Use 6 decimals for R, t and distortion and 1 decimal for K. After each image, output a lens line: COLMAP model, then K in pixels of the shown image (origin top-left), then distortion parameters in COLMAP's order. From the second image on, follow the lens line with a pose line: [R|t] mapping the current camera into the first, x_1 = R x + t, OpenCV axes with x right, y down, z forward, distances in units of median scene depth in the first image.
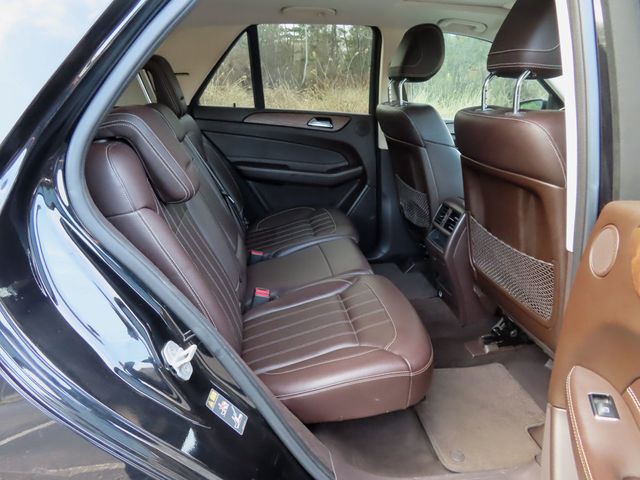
lens RADIAL K [[459.2, 0, 318.5], [0, 459.2, 236.2], [0, 0, 1]] dist [-0.010165, 0.005047]
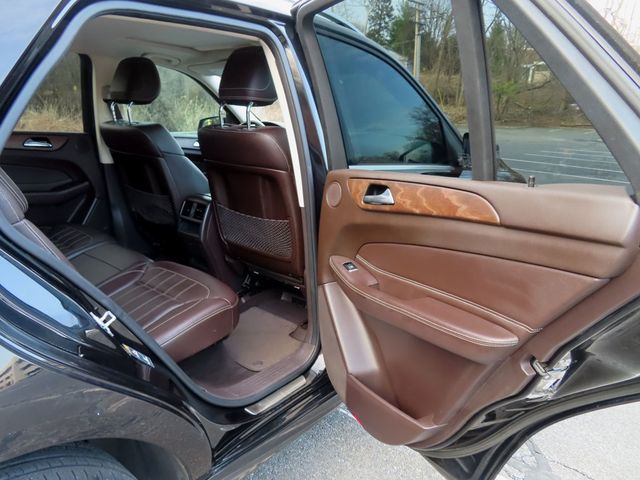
lens RADIAL K [[459.2, 0, 321.1], [0, 459.2, 228.2], [0, 0, 1]] dist [-0.010165, 0.005047]
pose [[0.740197, -0.169968, 0.650553, -0.291090], [0.198907, 0.979571, 0.029614, 0.040481], [-0.642296, 0.107479, 0.758883, -0.188876]]
